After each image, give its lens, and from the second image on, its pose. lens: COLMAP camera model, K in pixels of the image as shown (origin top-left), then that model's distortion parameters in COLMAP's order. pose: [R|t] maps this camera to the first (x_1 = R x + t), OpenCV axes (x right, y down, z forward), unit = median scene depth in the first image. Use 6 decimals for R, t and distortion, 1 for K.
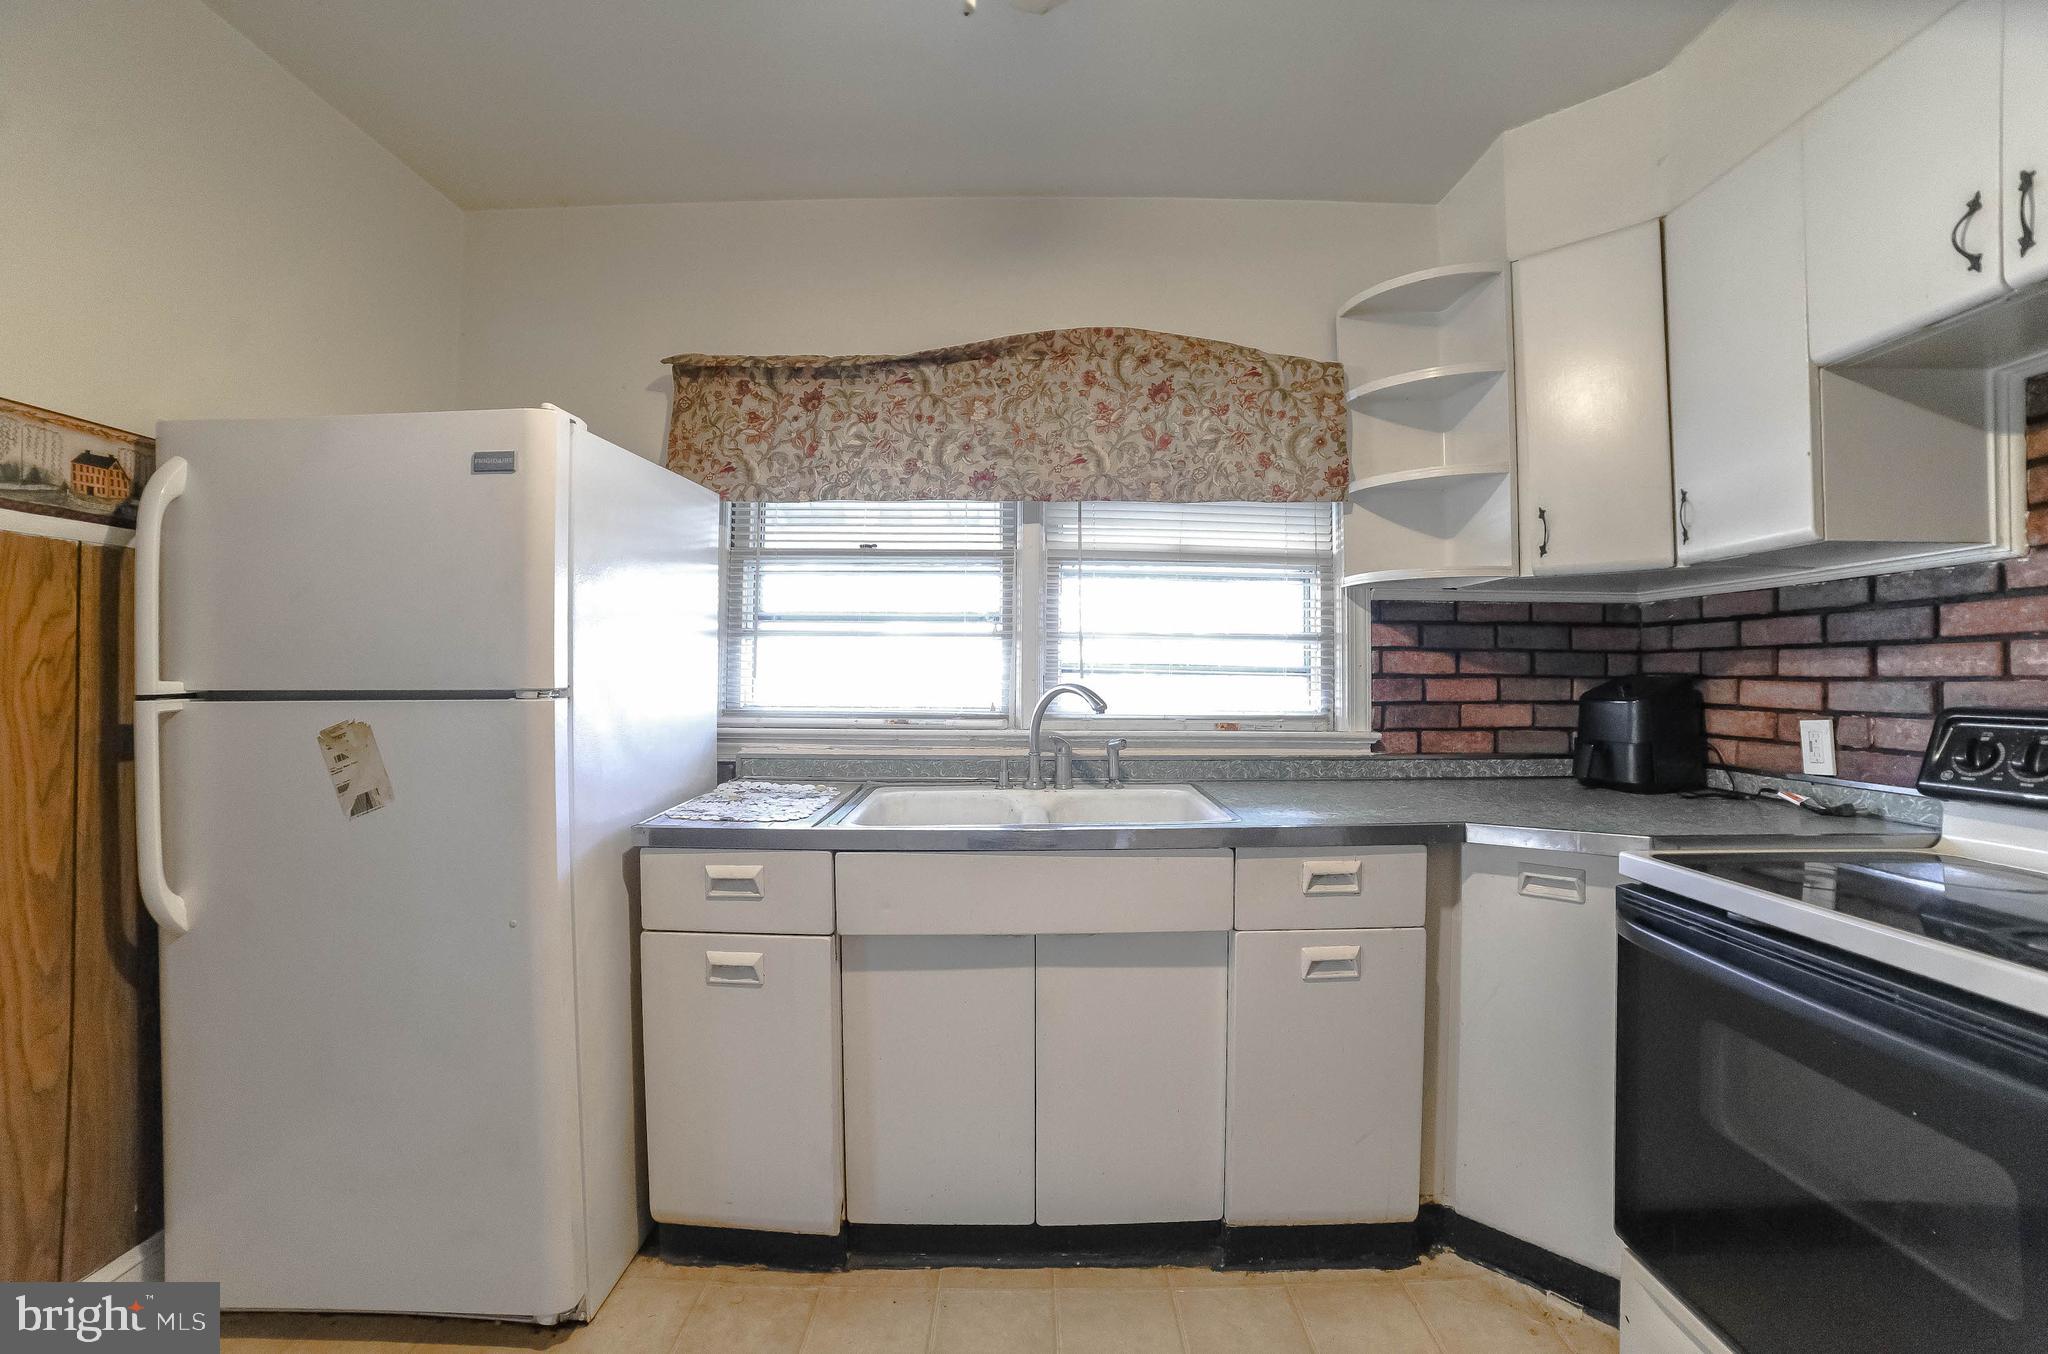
lens RADIAL K [[830.7, 0, 1033.2], [0, 830.7, 648.8], [0, 0, 1]] dist [-0.097620, 0.031973]
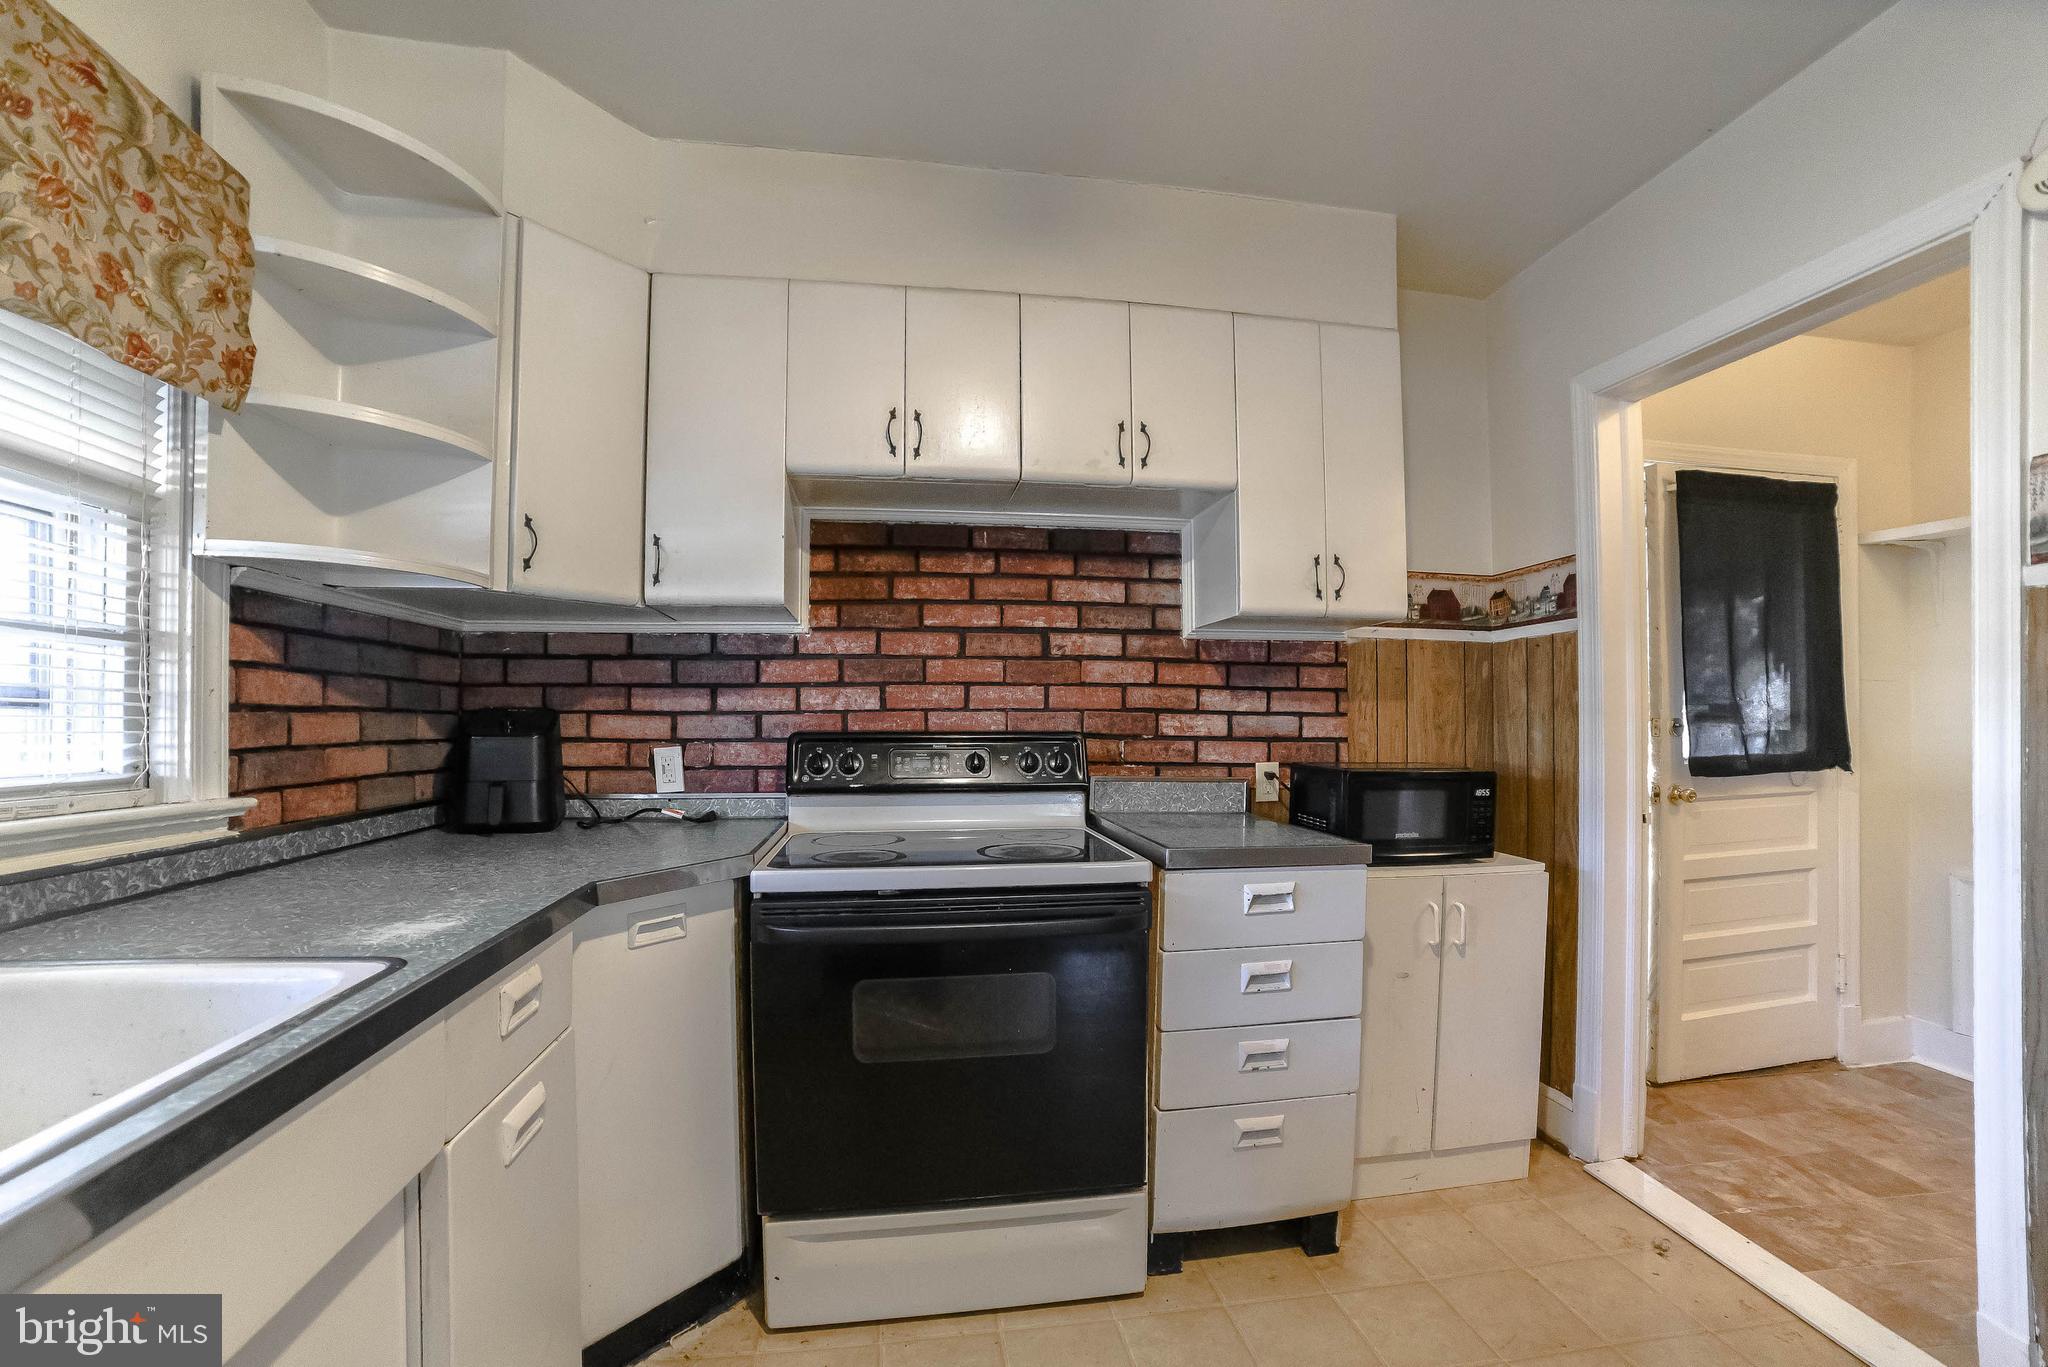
lens RADIAL K [[854.2, 0, 1029.0], [0, 854.2, 724.7], [0, 0, 1]] dist [-0.084337, 0.035033]
pose [[-0.149595, -0.010860, 0.988688, -0.299905], [-0.031150, 0.999495, 0.006265, 0.025264], [-0.988257, -0.029860, -0.149858, 0.522858]]
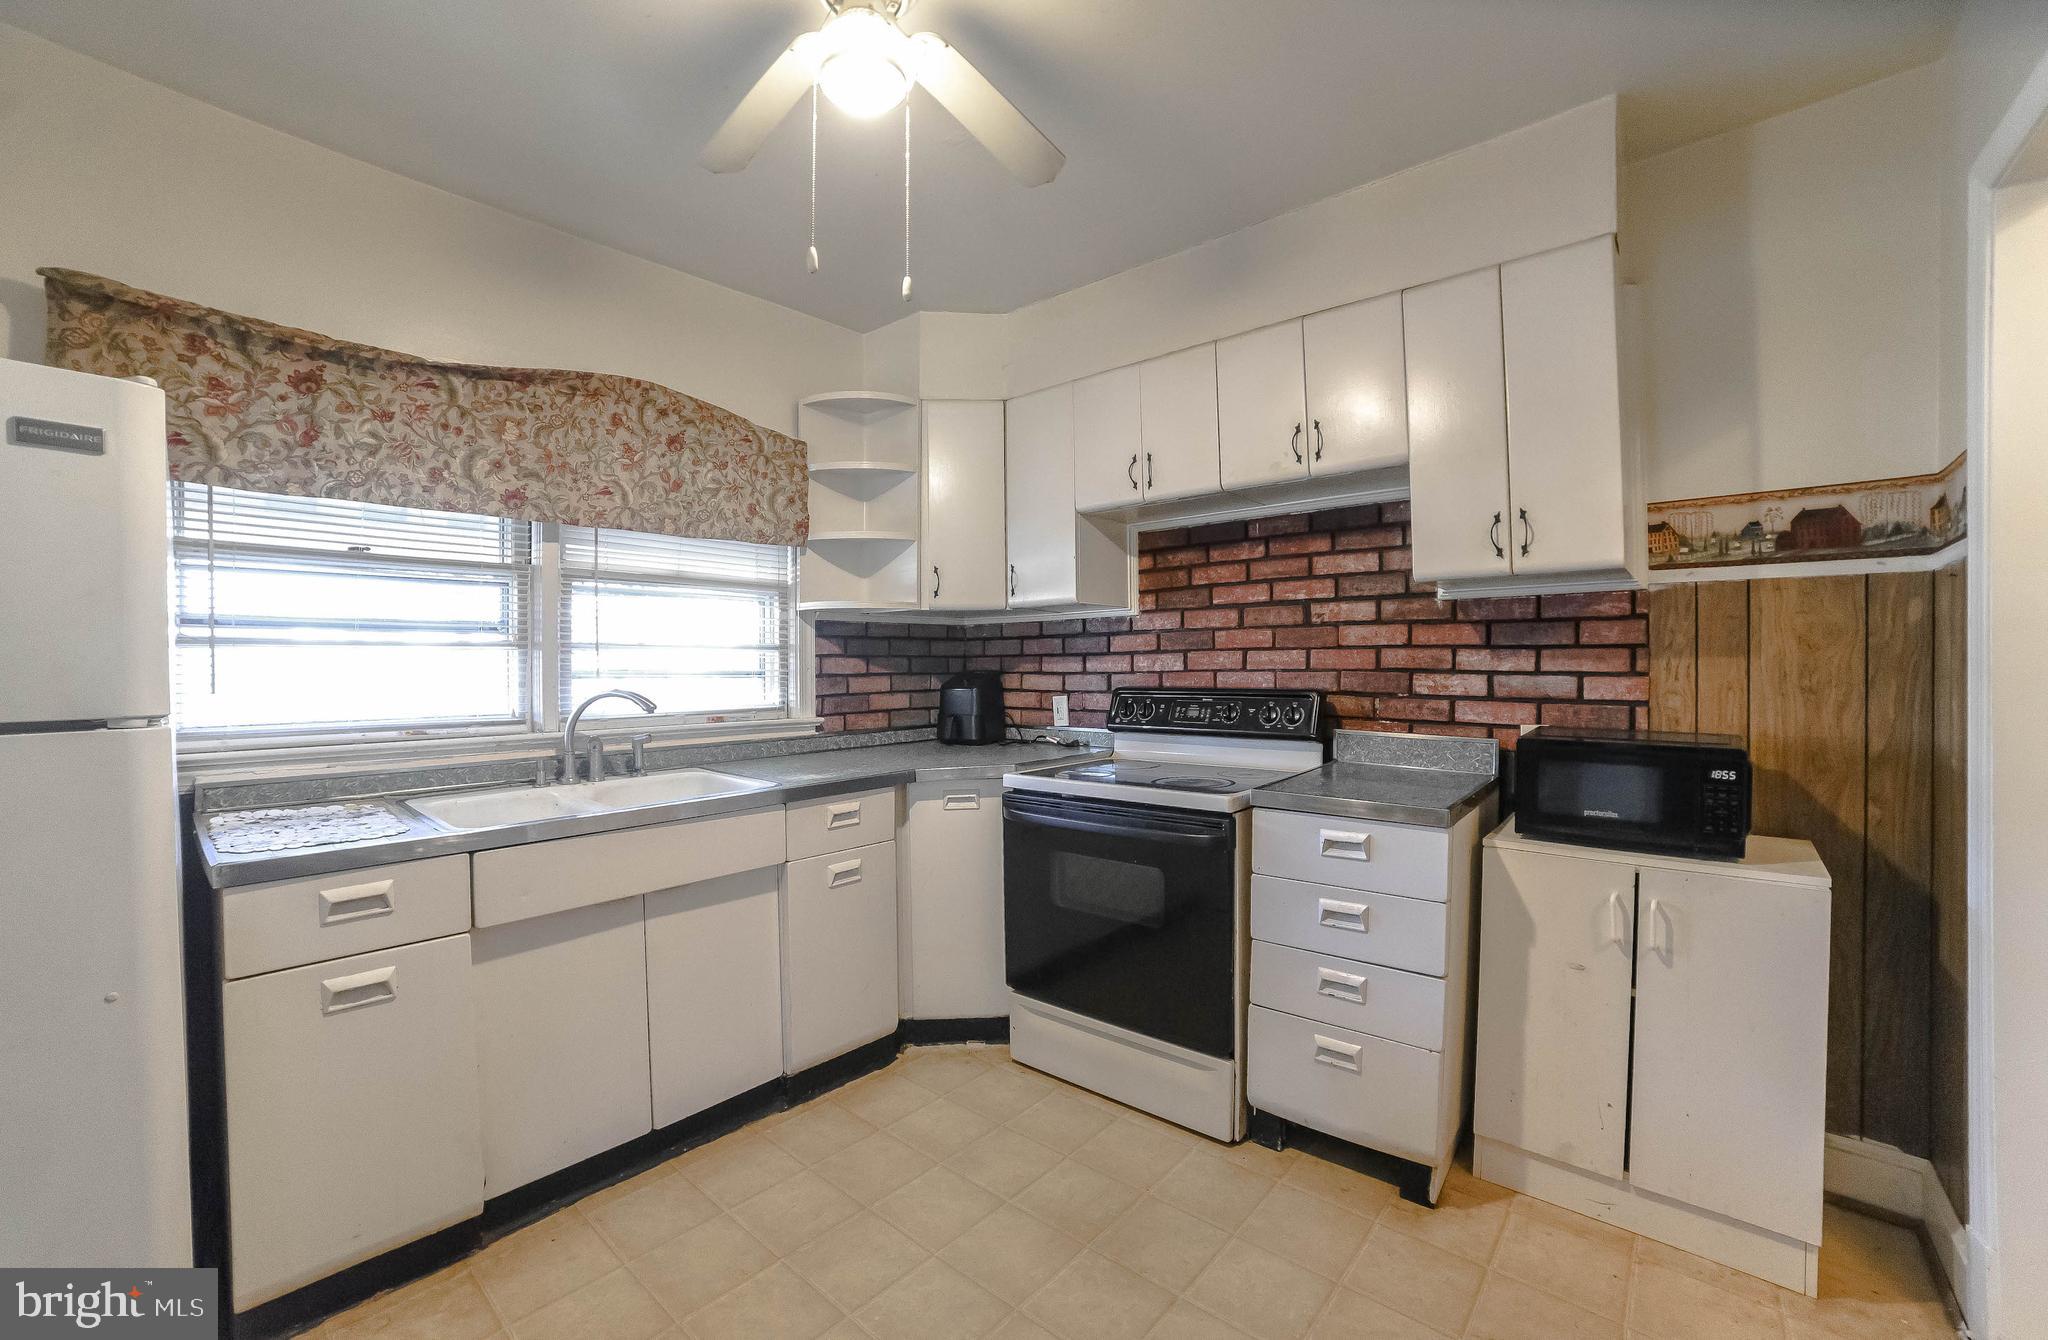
lens RADIAL K [[871.3, 0, 1024.0], [0, 871.3, 670.0], [0, 0, 1]] dist [-0.000992, 0.000148]
pose [[0.655866, -0.018002, 0.754662, -0.479796], [-0.009330, 0.999446, 0.031950, -0.027587], [-0.754819, -0.027996, 0.655335, -0.224454]]
